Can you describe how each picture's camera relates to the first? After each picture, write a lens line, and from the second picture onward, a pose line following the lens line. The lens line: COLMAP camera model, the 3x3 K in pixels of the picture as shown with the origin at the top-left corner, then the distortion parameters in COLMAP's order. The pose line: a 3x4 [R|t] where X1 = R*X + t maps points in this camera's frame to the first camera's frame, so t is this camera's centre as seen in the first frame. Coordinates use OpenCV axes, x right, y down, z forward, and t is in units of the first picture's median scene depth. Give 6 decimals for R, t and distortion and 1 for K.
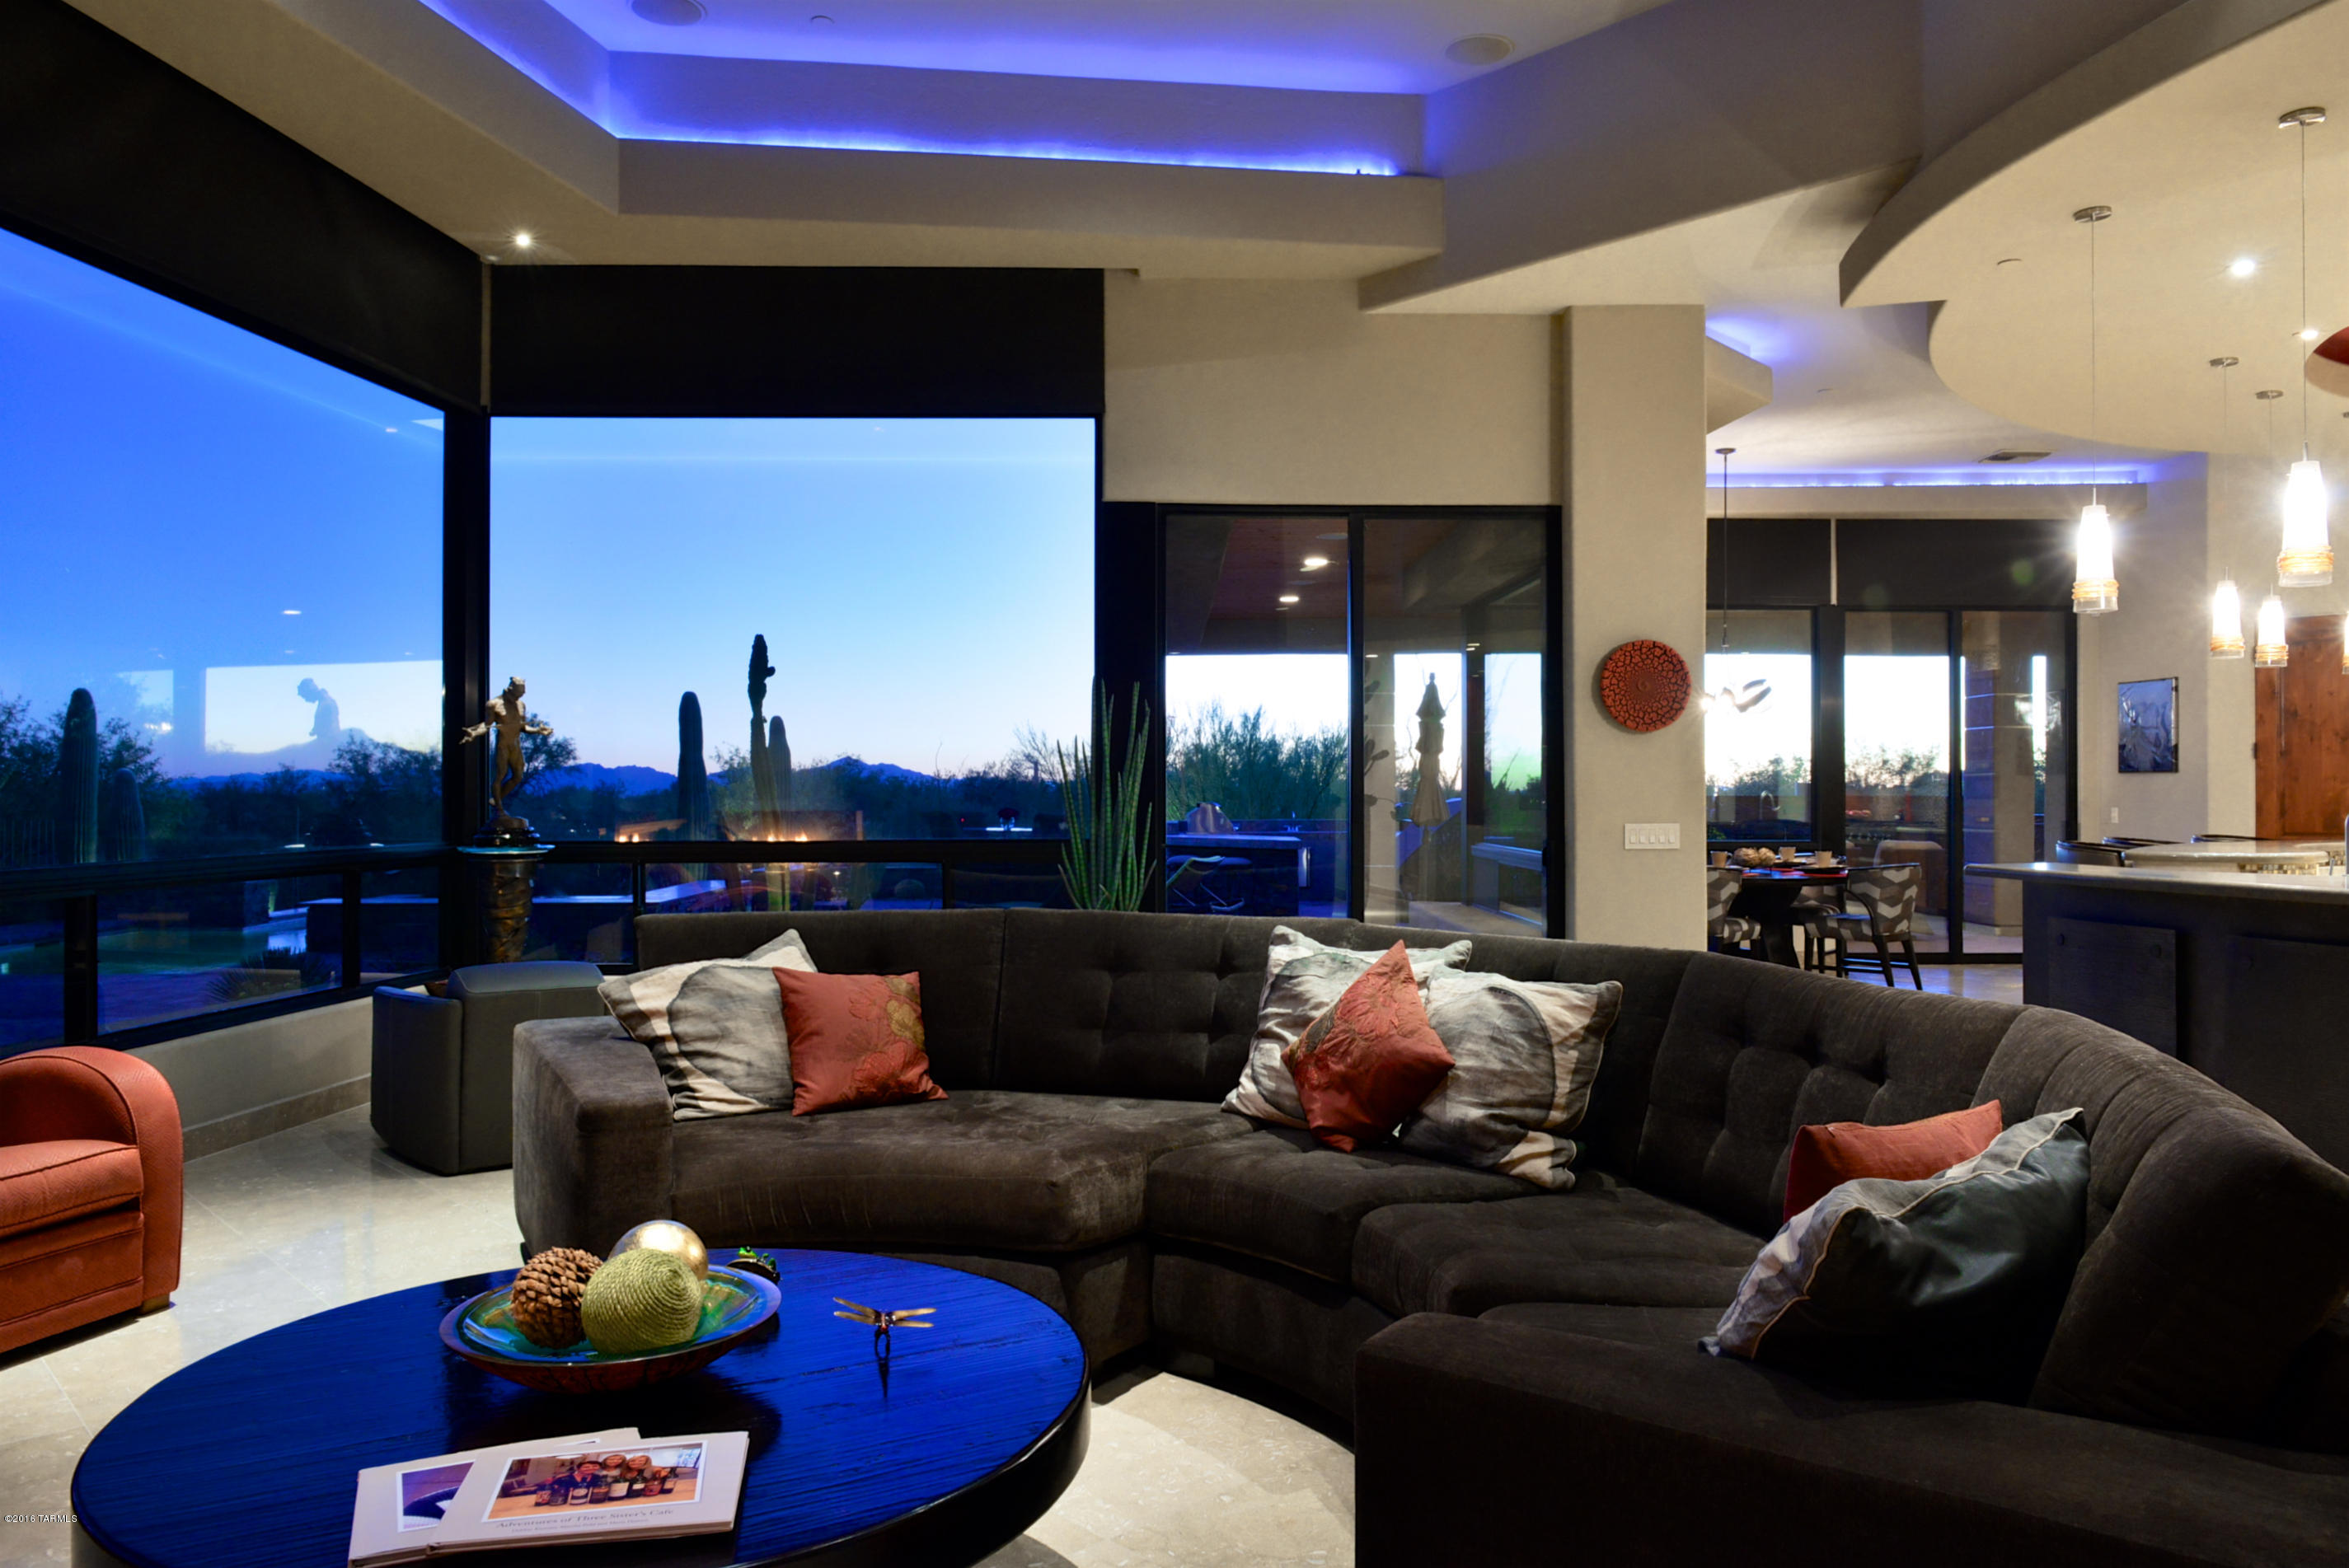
lens RADIAL K [[1603.5, 0, 1174.5], [0, 1603.5, 784.0], [0, 0, 1]] dist [-0.013727, -0.005486]
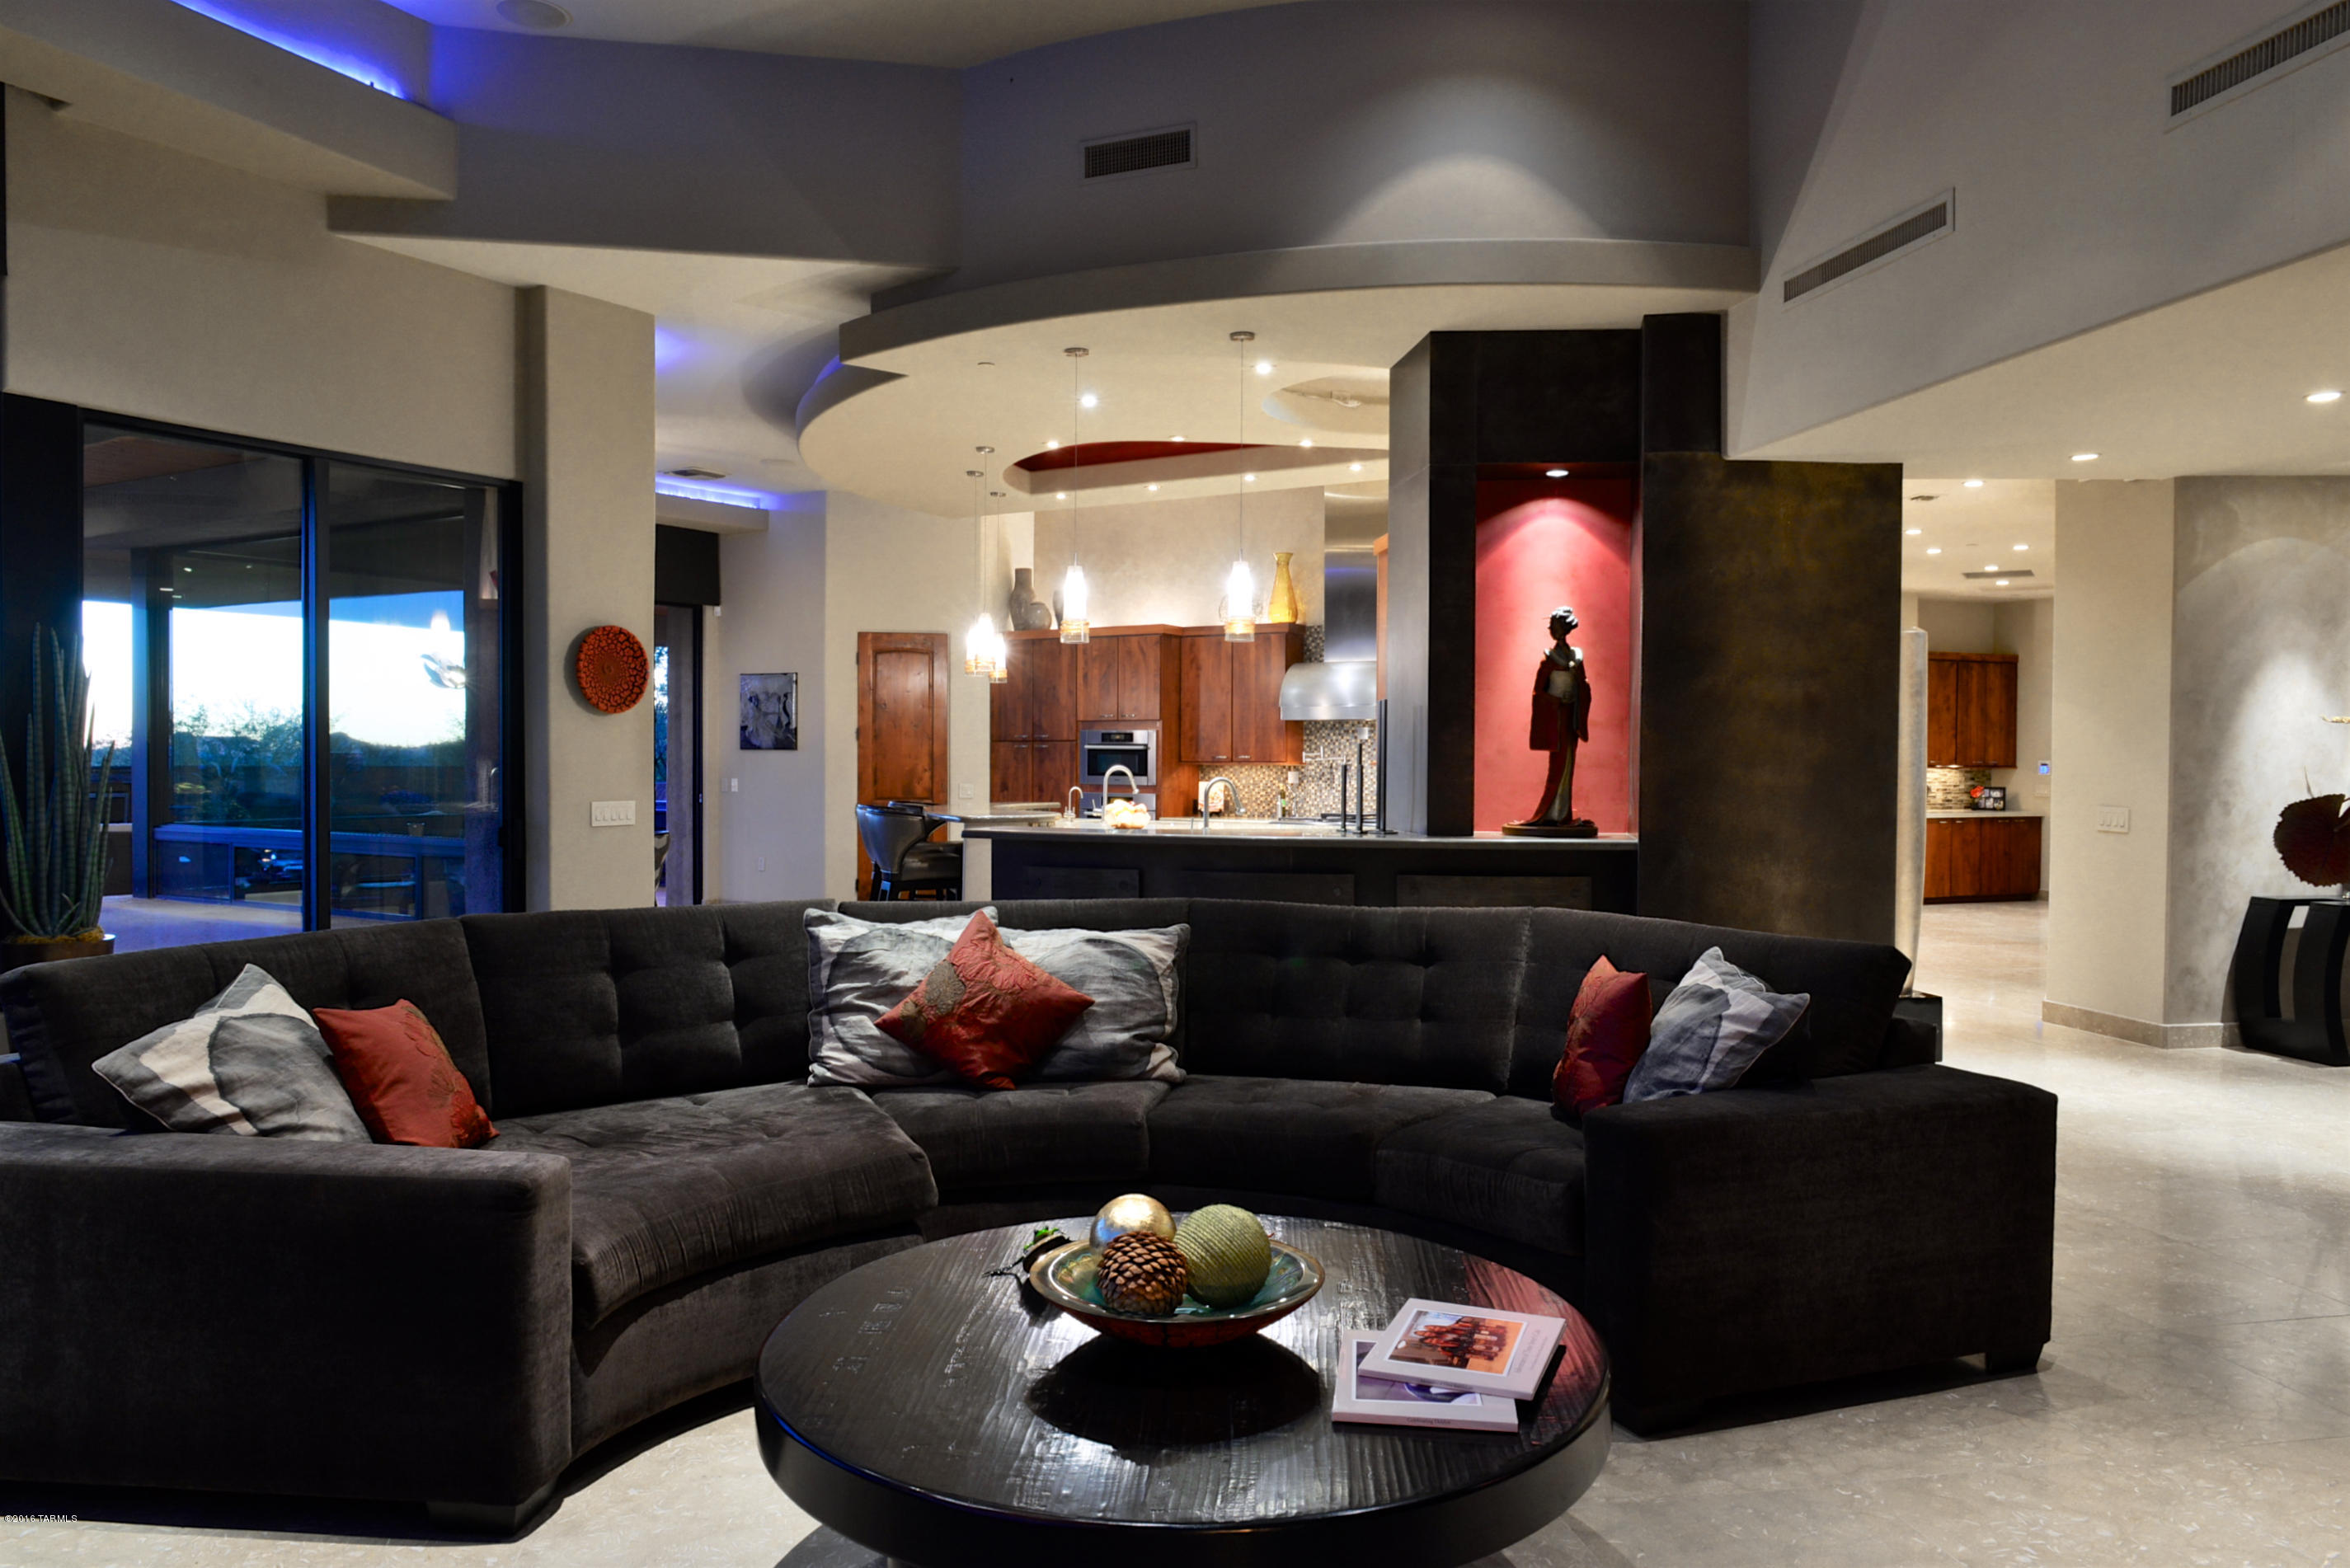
lens RADIAL K [[1604.3, 0, 1175.0], [0, 1604.3, 784.0], [0, 0, 1]] dist [-0.013727, -0.005486]
pose [[0.543859, -0.009949, 0.839118, -0.705155], [-0.008740, 0.999808, 0.017520, -0.014956], [-0.839131, -0.016862, 0.543667, 0.224909]]
